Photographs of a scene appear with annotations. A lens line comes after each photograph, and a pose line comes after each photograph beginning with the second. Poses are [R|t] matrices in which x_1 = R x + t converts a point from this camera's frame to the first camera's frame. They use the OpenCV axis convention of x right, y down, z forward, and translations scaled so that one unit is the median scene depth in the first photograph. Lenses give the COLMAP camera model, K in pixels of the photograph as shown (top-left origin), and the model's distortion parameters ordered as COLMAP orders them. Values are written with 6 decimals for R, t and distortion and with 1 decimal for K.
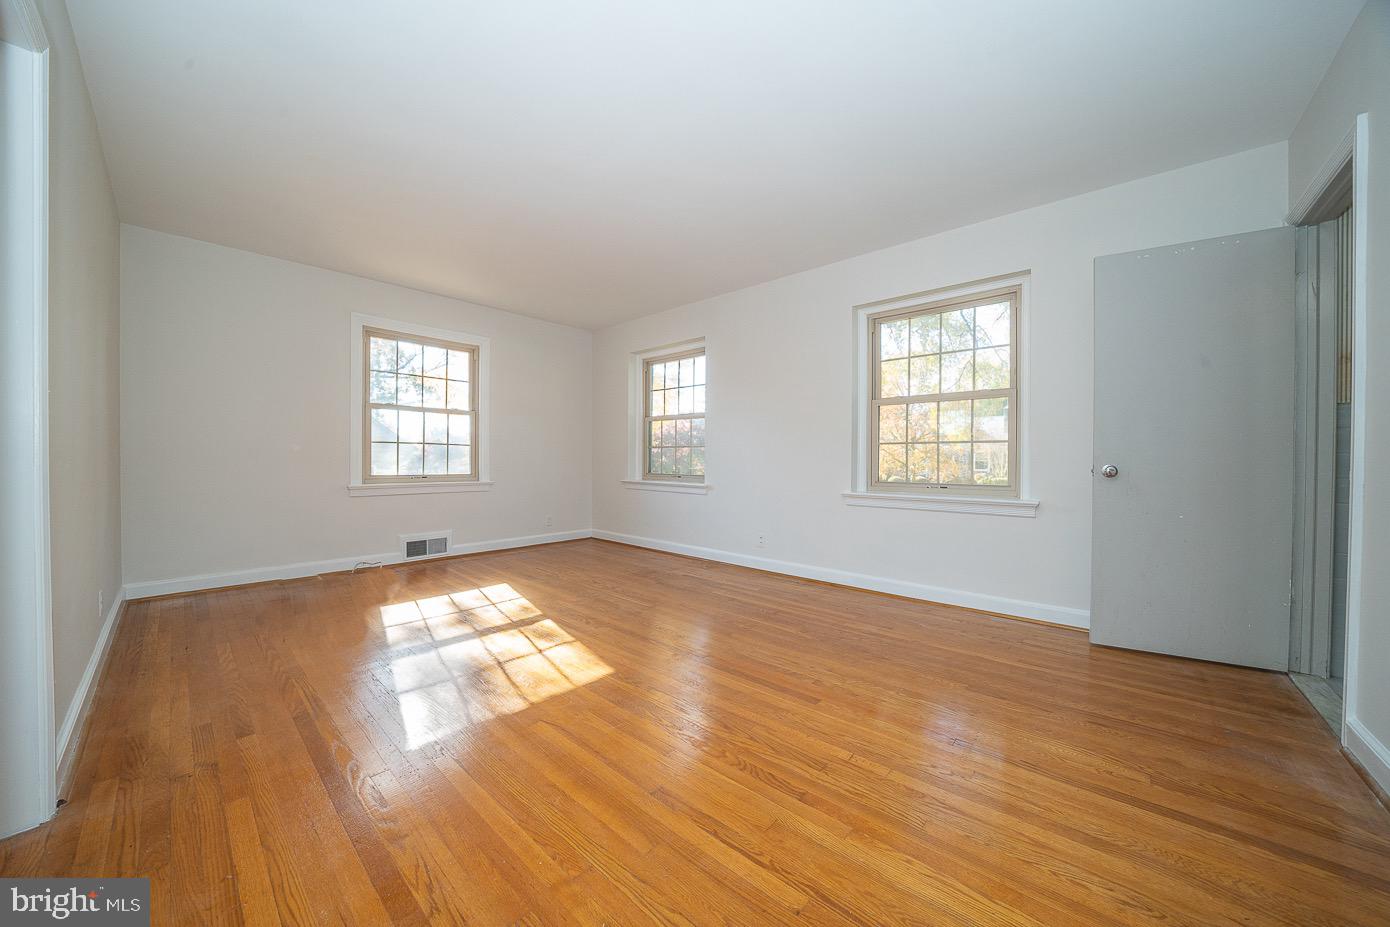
lens RADIAL K [[478.1, 0, 696.5], [0, 478.1, 463.0], [0, 0, 1]] dist [-0.019123, 0.000021]
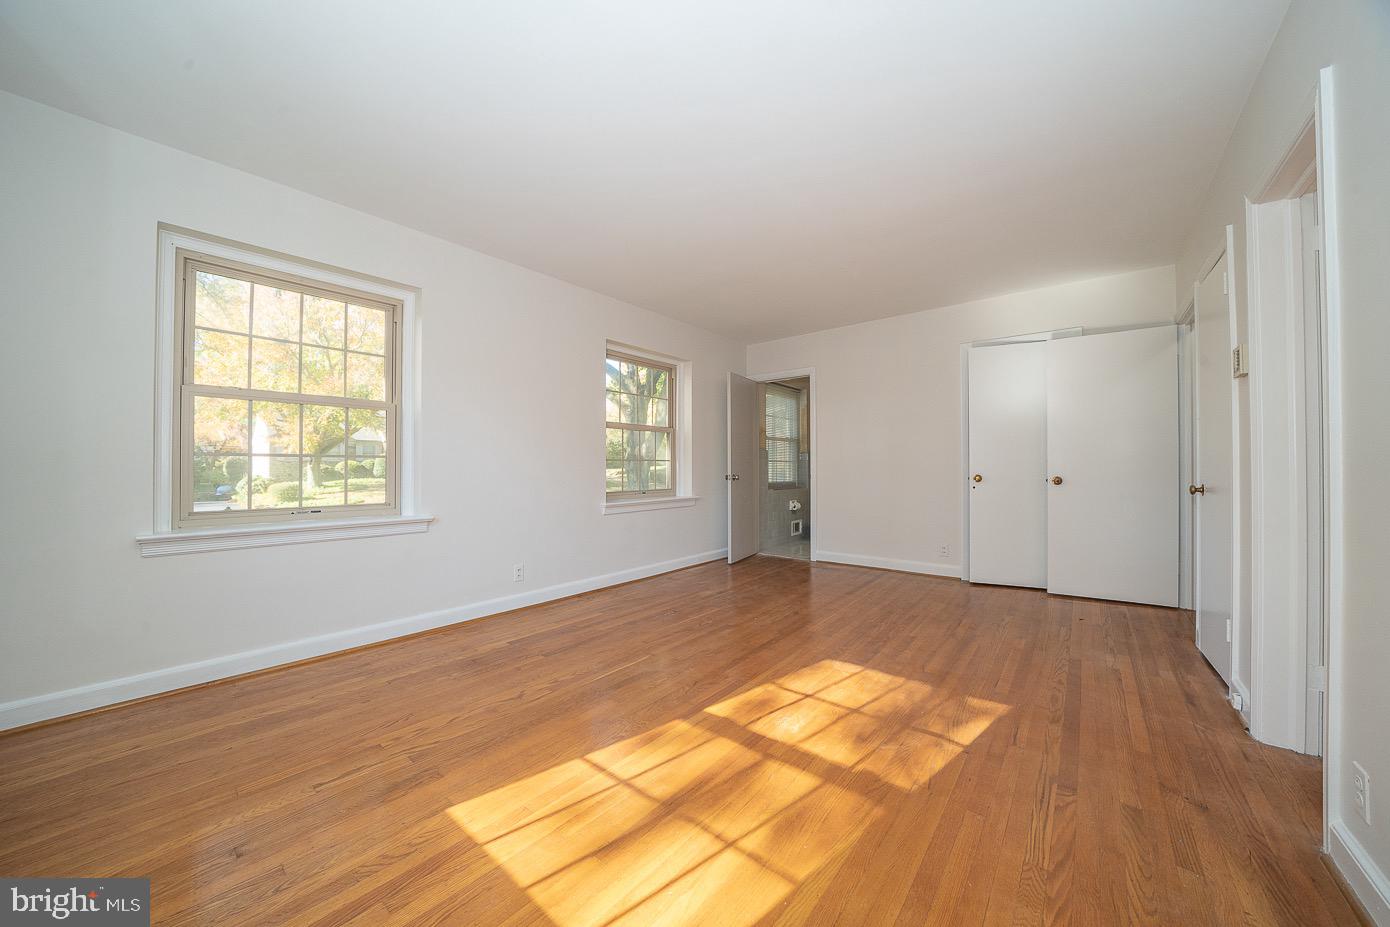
lens RADIAL K [[478.1, 0, 696.8], [0, 478.1, 461.2], [0, 0, 1]] dist [-0.019123, 0.000021]
pose [[-0.035147, 0.005338, 0.999368, -0.940292], [0.010375, 0.999934, -0.004976, -0.034461], [-0.999328, 0.010194, -0.035200, 0.954016]]
